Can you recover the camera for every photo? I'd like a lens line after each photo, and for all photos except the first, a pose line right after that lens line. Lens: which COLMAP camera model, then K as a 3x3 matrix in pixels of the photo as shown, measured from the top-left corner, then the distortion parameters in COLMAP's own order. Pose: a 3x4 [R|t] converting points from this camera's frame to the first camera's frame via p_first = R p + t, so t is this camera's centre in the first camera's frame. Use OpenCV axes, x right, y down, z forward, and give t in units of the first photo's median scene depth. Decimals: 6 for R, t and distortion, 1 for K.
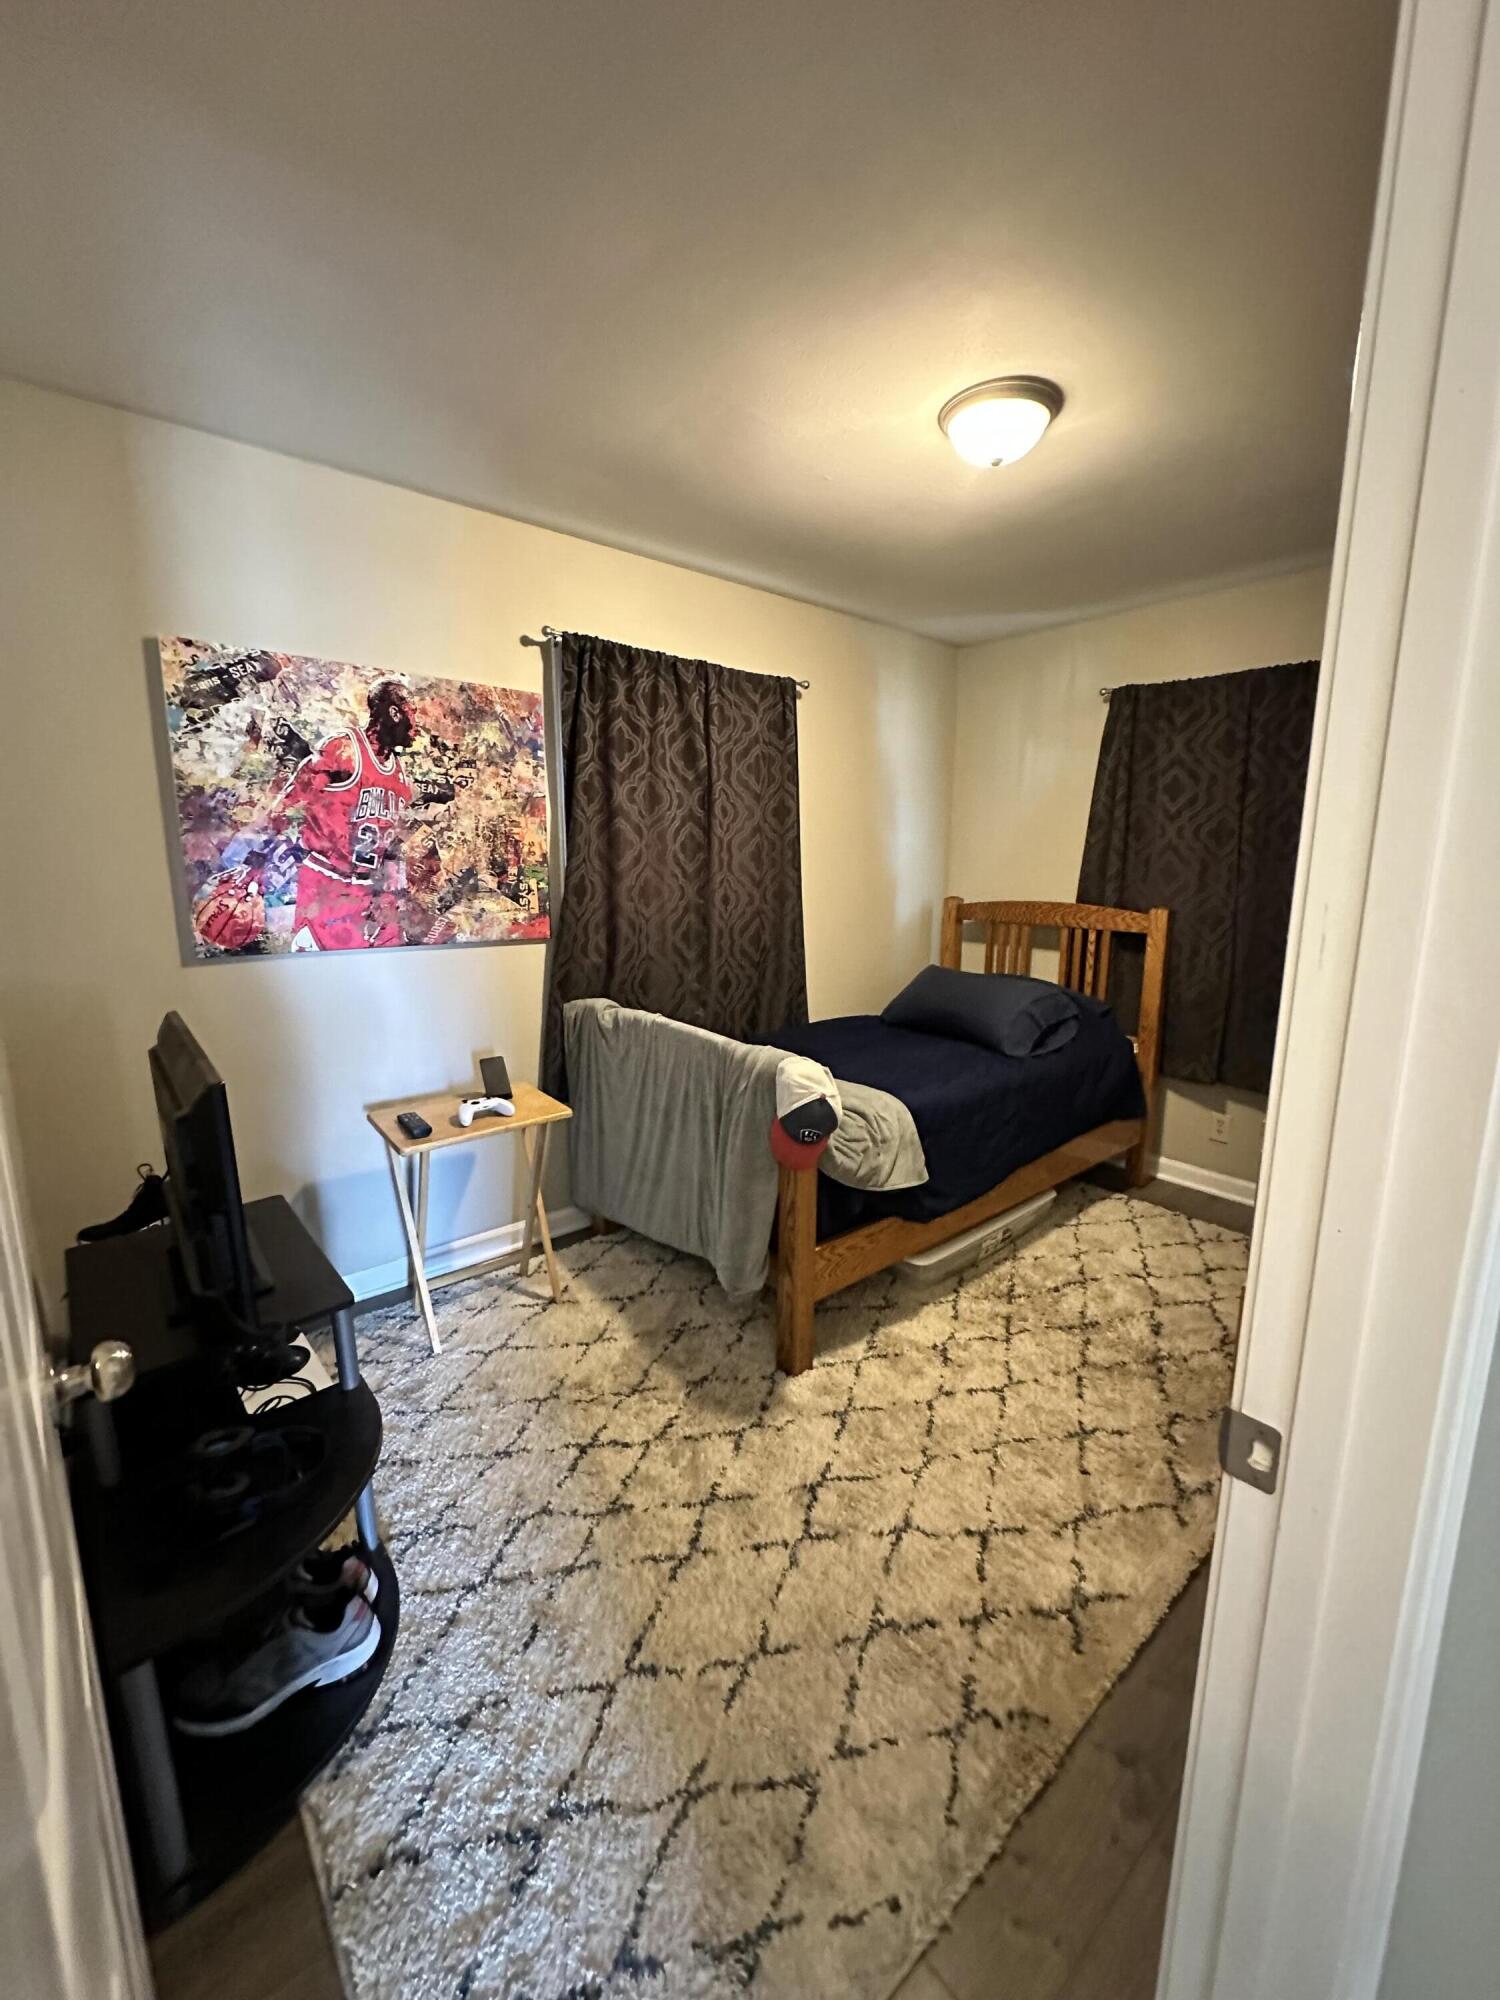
lens RADIAL K [[795.0, 0, 747.5], [0, 795.0, 1000.1], [0, 0, 1]] dist [-0.002355, 0.000540]
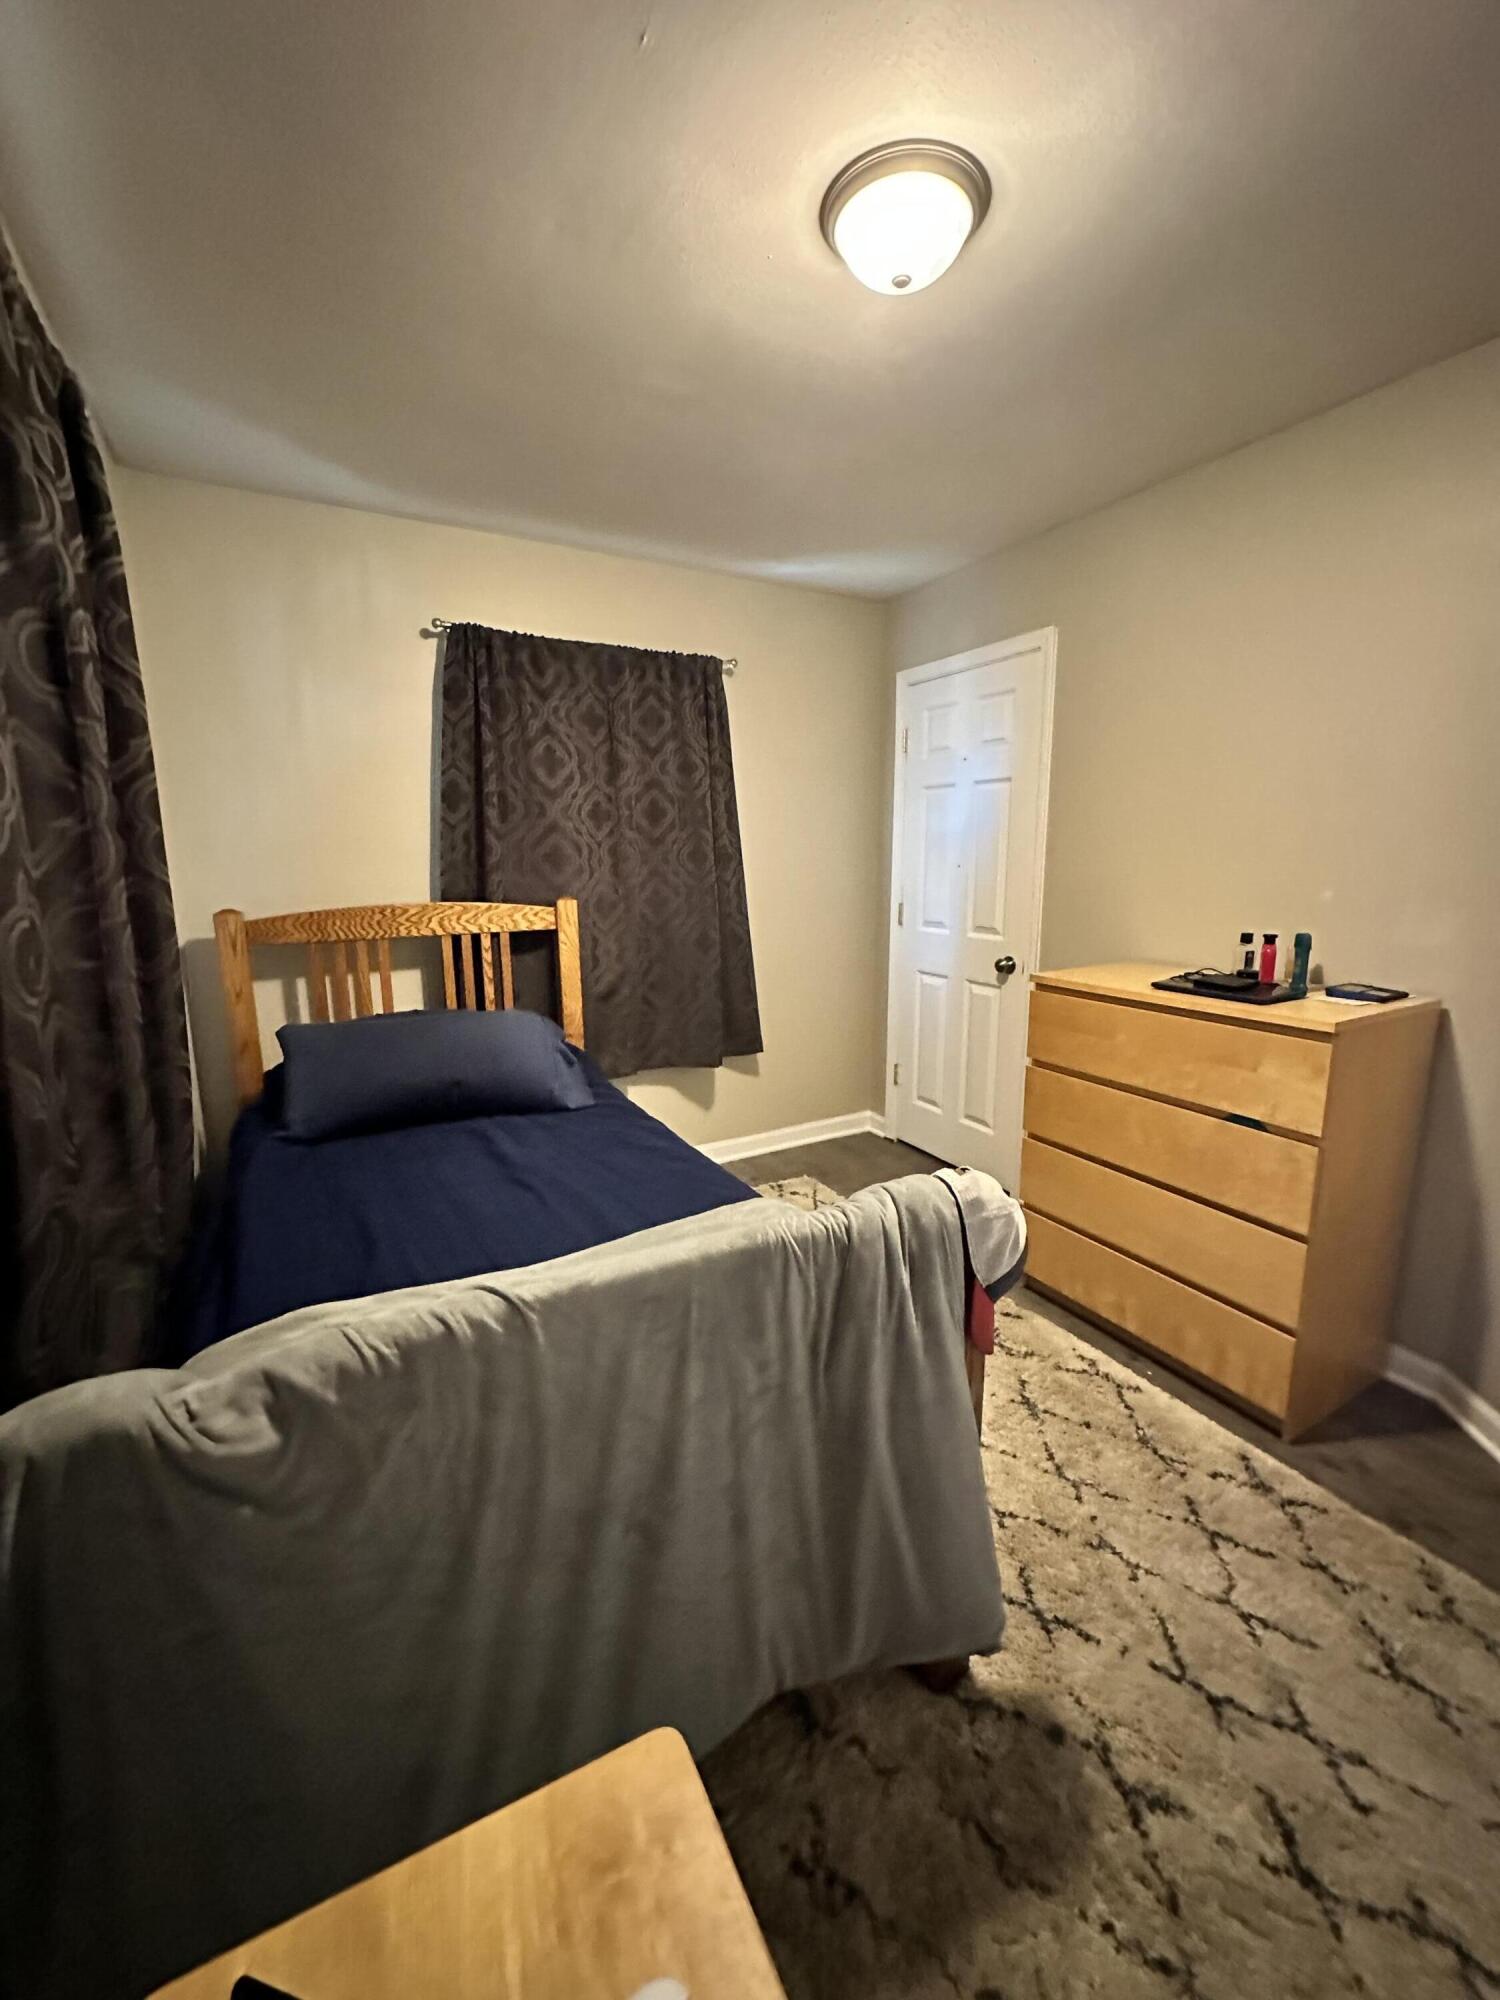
lens RADIAL K [[795.0, 0, 747.5], [0, 795.0, 1000.1], [0, 0, 1]] dist [-0.002355, 0.000540]
pose [[0.187015, -0.187802, 0.964239, -0.302499], [0.185153, 0.970703, 0.153150, -0.100813], [-0.964751, 0.149890, 0.216308, 0.609979]]
